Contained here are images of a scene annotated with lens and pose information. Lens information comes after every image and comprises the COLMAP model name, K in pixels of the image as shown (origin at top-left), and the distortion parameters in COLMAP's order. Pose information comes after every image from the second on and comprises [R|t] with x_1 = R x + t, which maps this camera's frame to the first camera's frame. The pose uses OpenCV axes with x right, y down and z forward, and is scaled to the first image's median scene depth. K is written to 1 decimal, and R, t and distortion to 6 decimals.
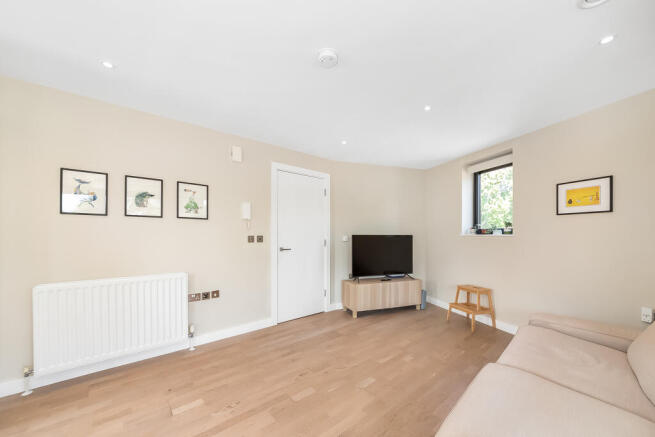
lens RADIAL K [[249.3, 0, 341.3], [0, 249.3, 236.9], [0, 0, 1]] dist [-0.014444, -0.000933]
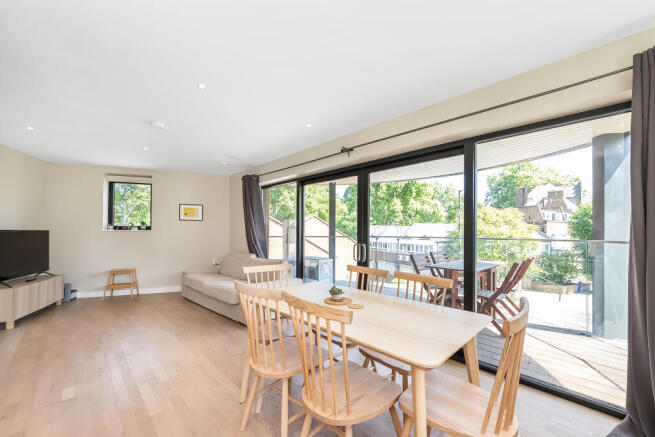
lens RADIAL K [[249.3, 0, 334.6], [0, 249.3, 223.0], [0, 0, 1]] dist [-0.014444, -0.000933]
pose [[-0.071816, 0.025008, 0.997104, -0.908610], [0.001727, 0.999687, -0.024948, -0.014834], [-0.997416, -0.000070, -0.071837, -0.046639]]
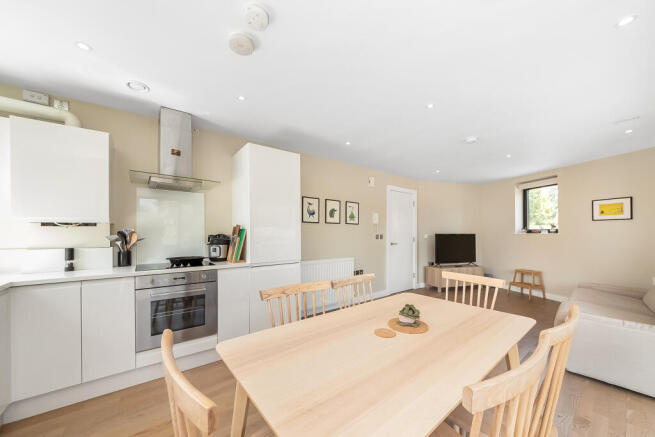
lens RADIAL K [[242.7, 0, 330.7], [0, 242.7, 233.0], [0, 0, 1]] dist [-0.012386, 0.000586]
pose [[0.997886, -0.000961, -0.064981, -0.522311], [0.000241, 0.999938, -0.011092, 0.002346], [0.064988, 0.011053, 0.997825, -0.469601]]
